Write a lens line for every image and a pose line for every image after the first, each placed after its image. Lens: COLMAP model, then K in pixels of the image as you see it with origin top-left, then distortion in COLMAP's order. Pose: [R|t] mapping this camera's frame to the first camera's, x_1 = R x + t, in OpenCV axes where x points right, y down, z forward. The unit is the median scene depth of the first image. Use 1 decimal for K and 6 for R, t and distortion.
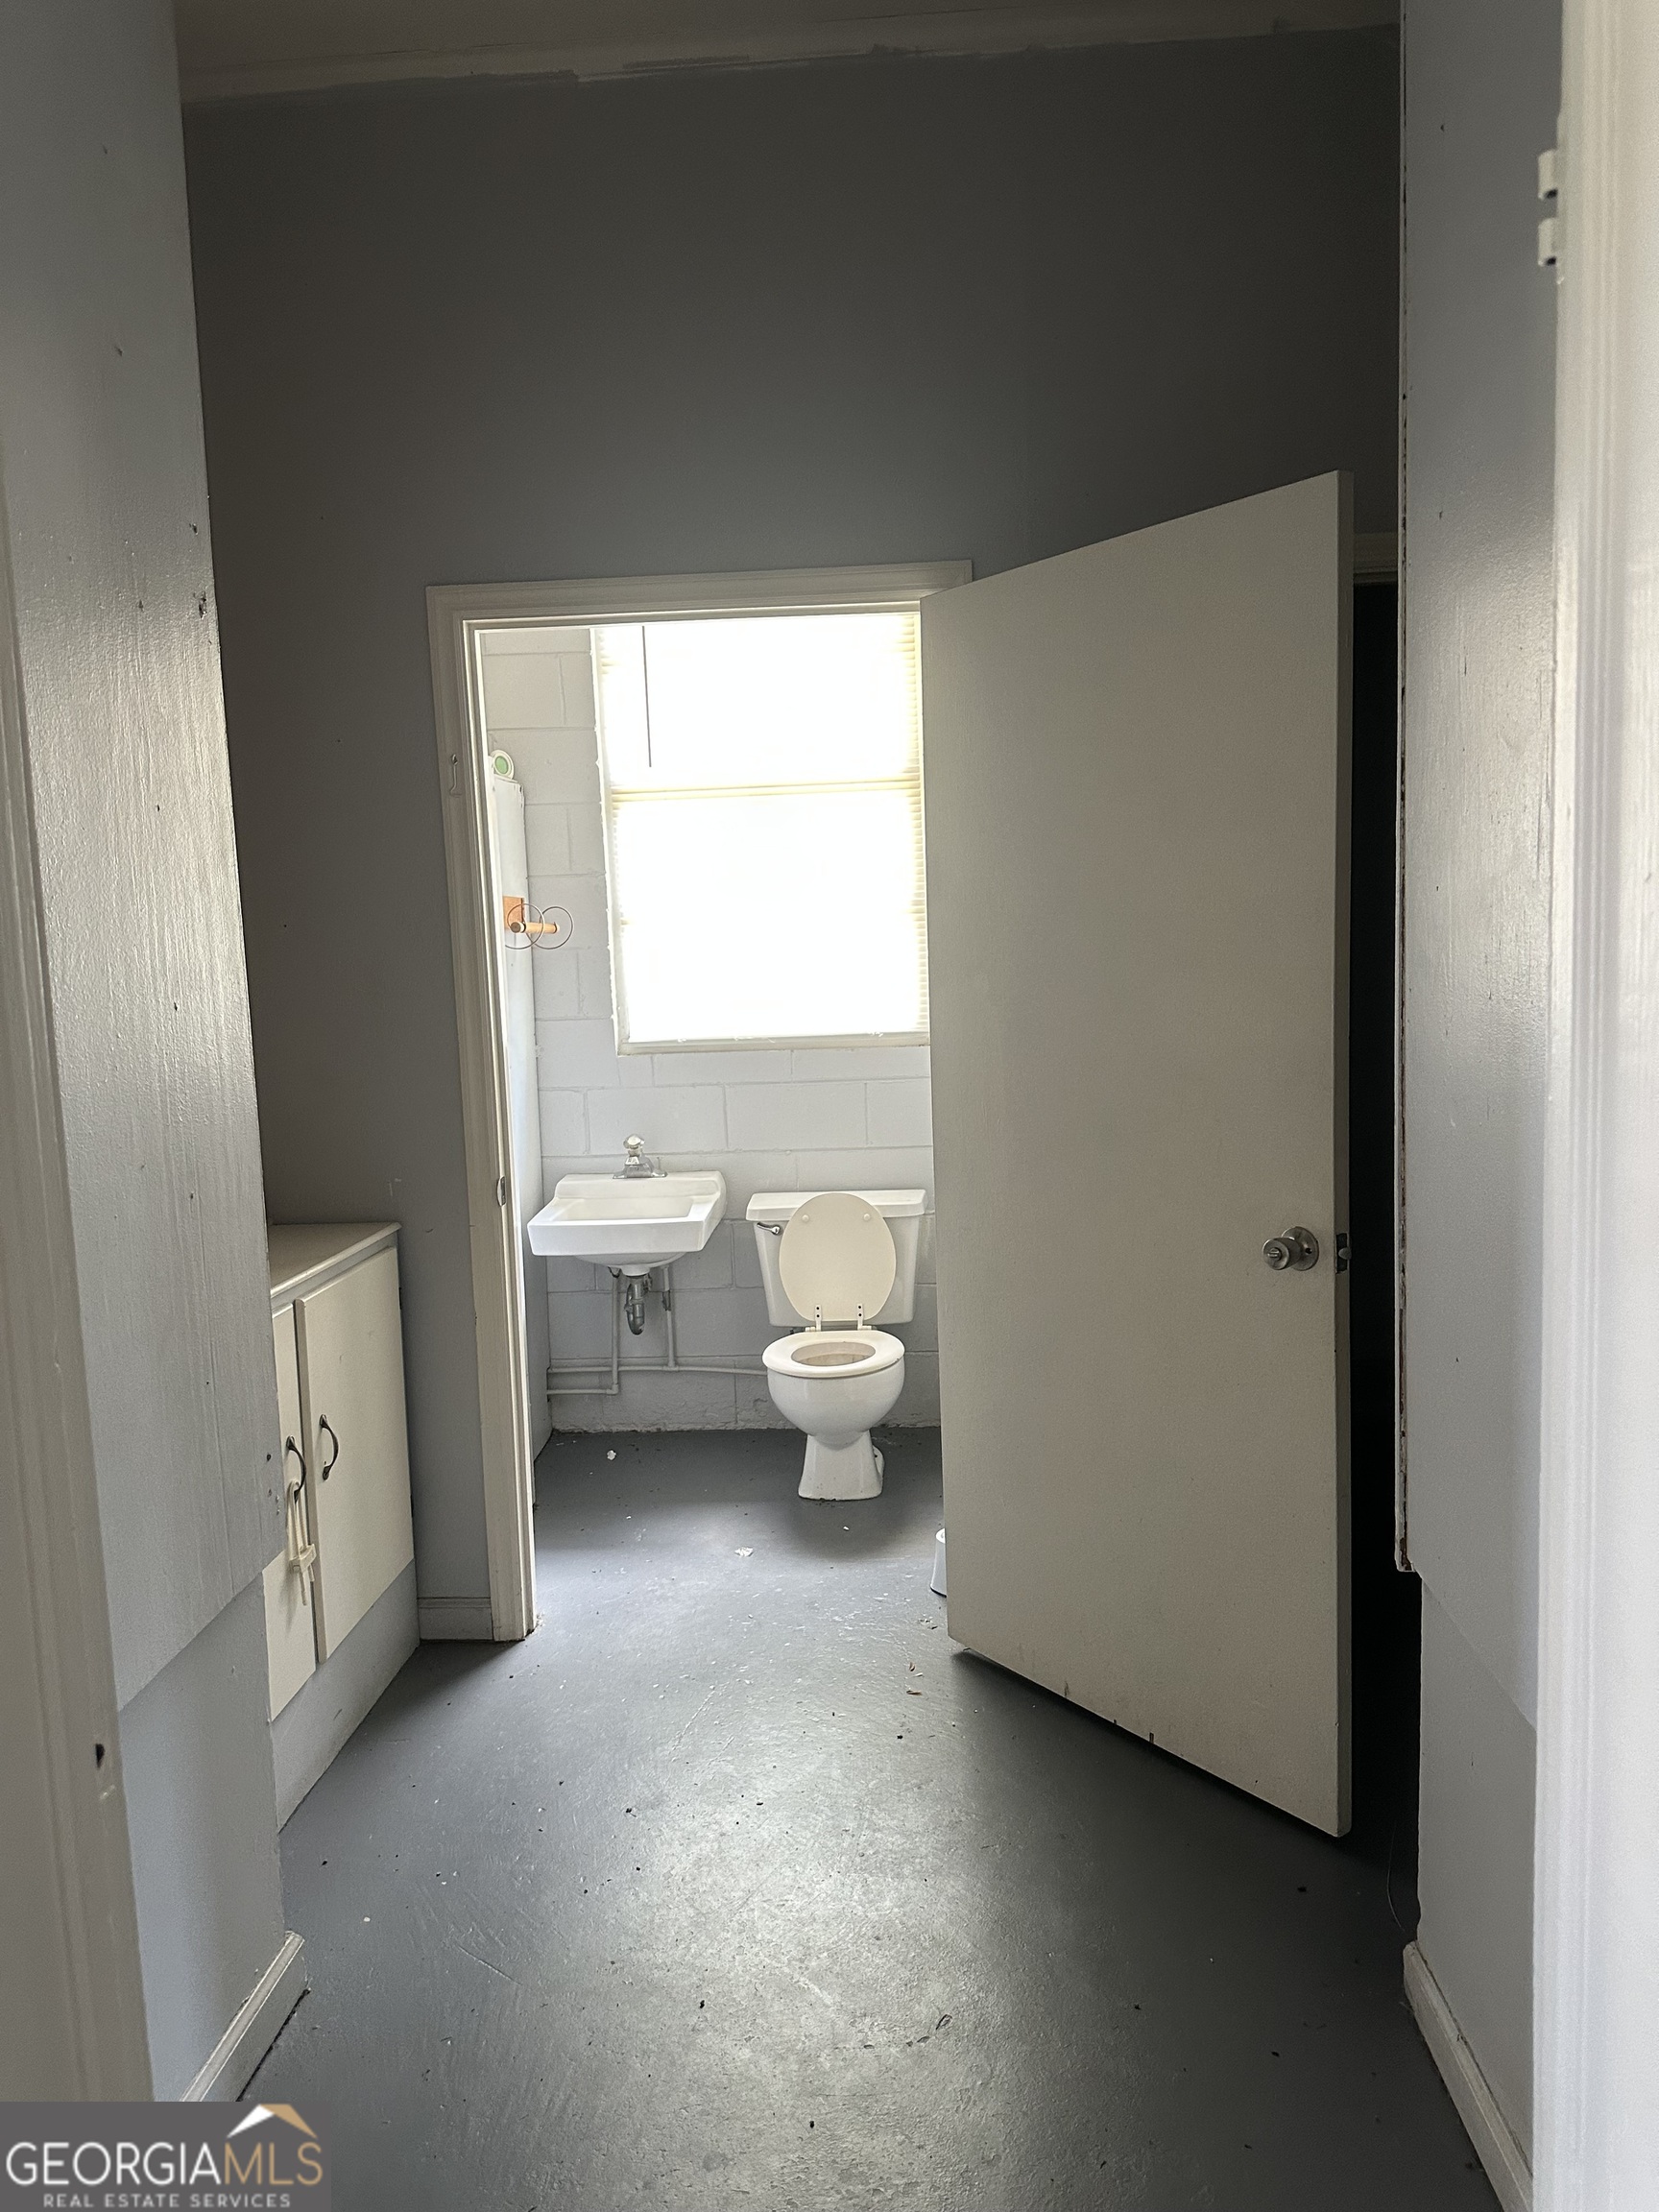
lens RADIAL K [[1573.4, 0, 832.4], [0, 1573.4, 1096.3], [0, 0, 1]] dist [0.054743, -0.067722]
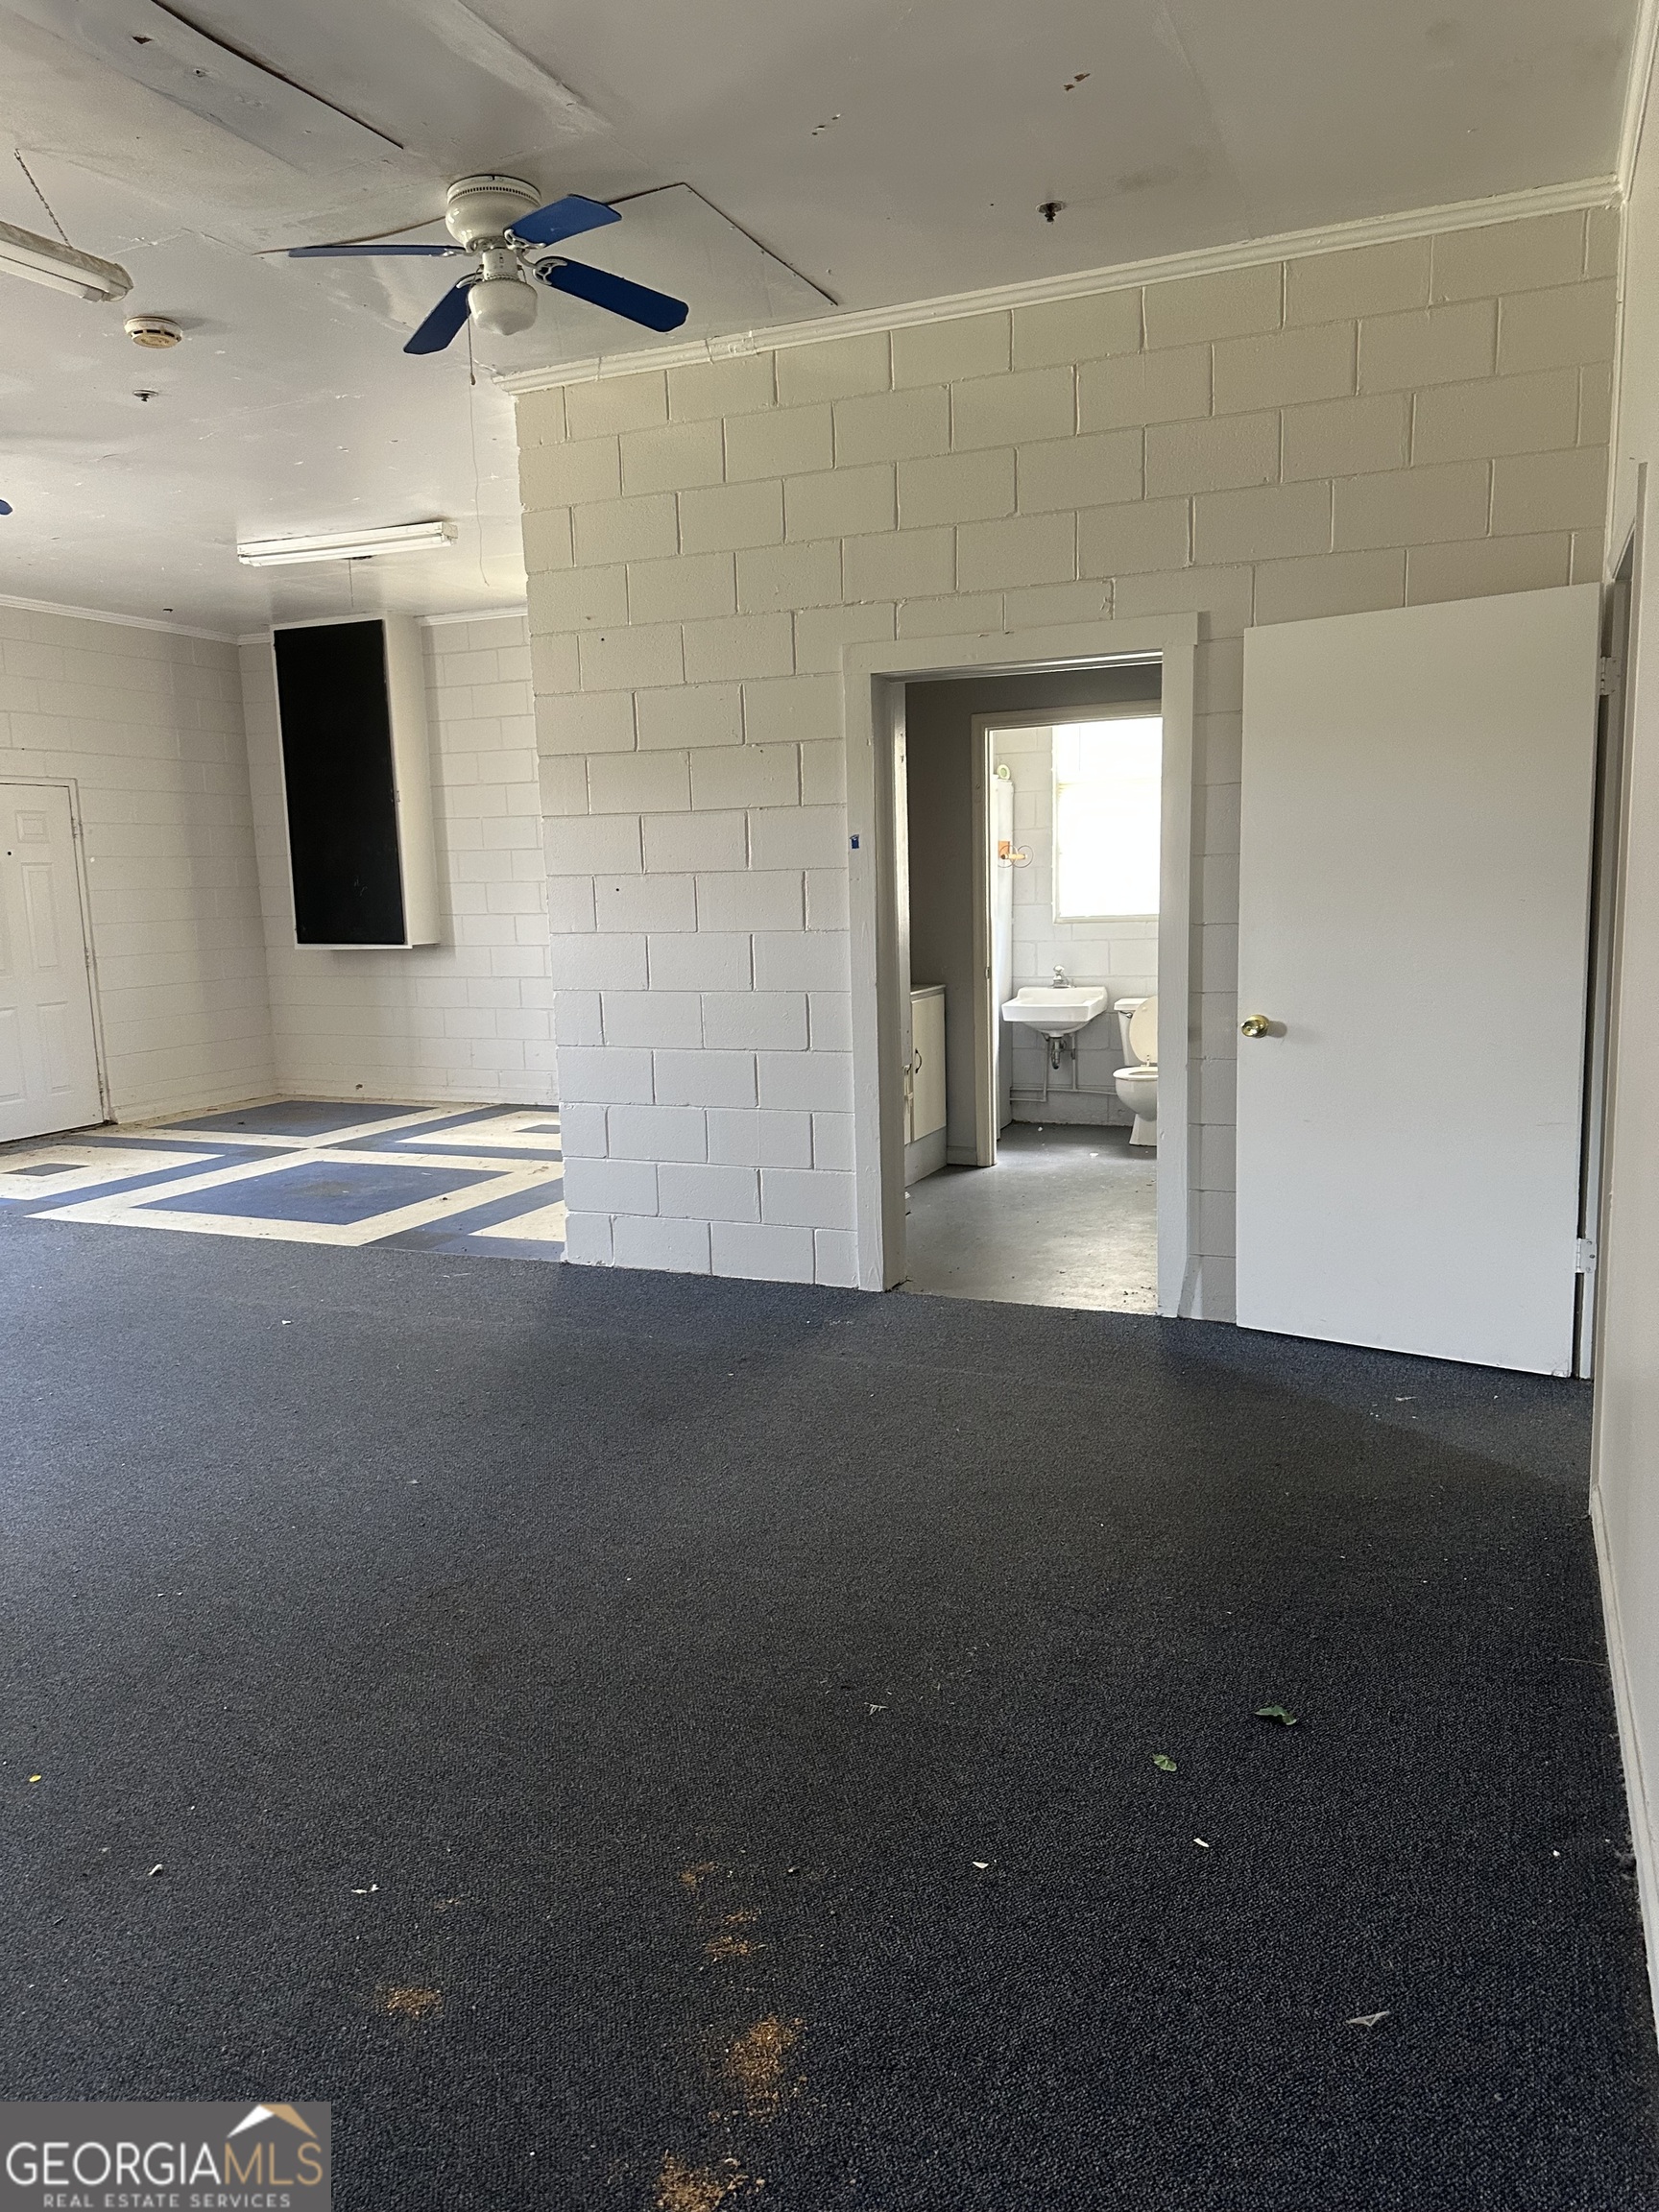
lens RADIAL K [[1573.4, 0, 832.4], [0, 1573.4, 1096.3], [0, 0, 1]] dist [0.054743, -0.067722]
pose [[0.949558, 0.055228, -0.308689, 0.215403], [-0.042500, 0.997952, 0.047809, 0.105080], [0.310697, -0.032278, 0.949961, -0.928452]]
